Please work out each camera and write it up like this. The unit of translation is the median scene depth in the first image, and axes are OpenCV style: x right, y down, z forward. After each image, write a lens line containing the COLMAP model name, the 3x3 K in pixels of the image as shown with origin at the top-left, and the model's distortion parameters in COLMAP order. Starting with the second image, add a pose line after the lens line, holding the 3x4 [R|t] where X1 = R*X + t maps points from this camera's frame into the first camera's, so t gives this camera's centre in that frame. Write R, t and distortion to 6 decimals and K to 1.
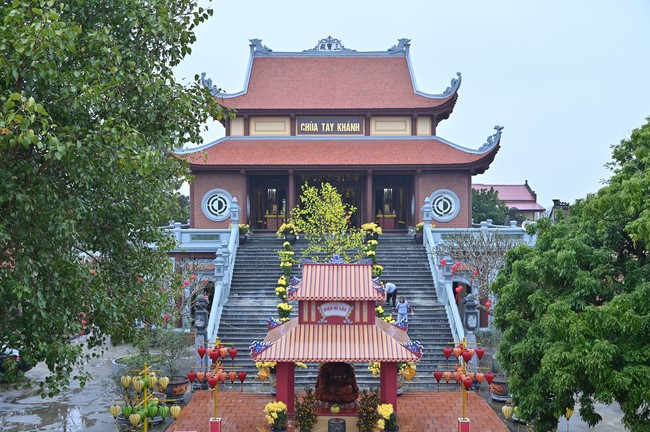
lens RADIAL K [[729.7, 0, 325.6], [0, 729.7, 216.5], [0, 0, 1]] dist [0.072593, 0.000000]
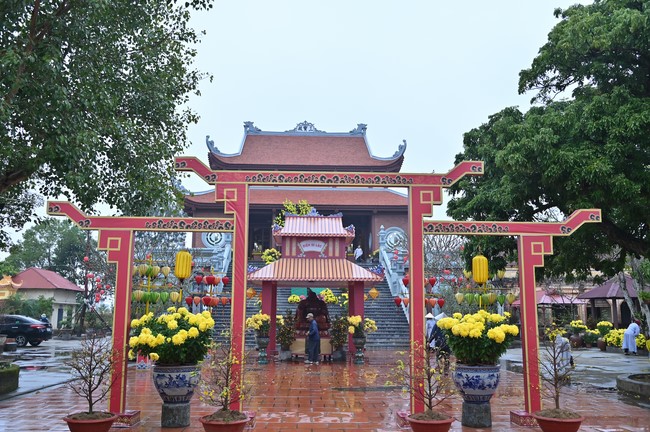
lens RADIAL K [[564.3, 0, 324.0], [0, 564.3, 216.0], [0, 0, 1]] dist [0.009186, 0.000431]
pose [[0.998942, 0.013787, 0.043870, -0.004037], [-0.006478, 0.986675, -0.162572, 0.104337], [-0.045527, 0.162116, 0.985721, 0.035887]]
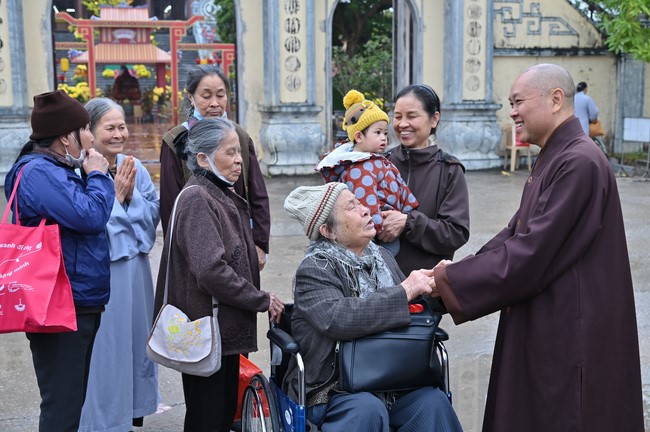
lens RADIAL K [[859.4, 0, 326.4], [0, 859.4, 214.9], [0, 0, 1]] dist [0.016878, 0.000000]
pose [[0.968753, -0.039307, 0.244895, -0.014746], [0.000646, 0.987760, 0.155983, 0.100407], [-0.248028, -0.150951, 0.956920, -0.401386]]
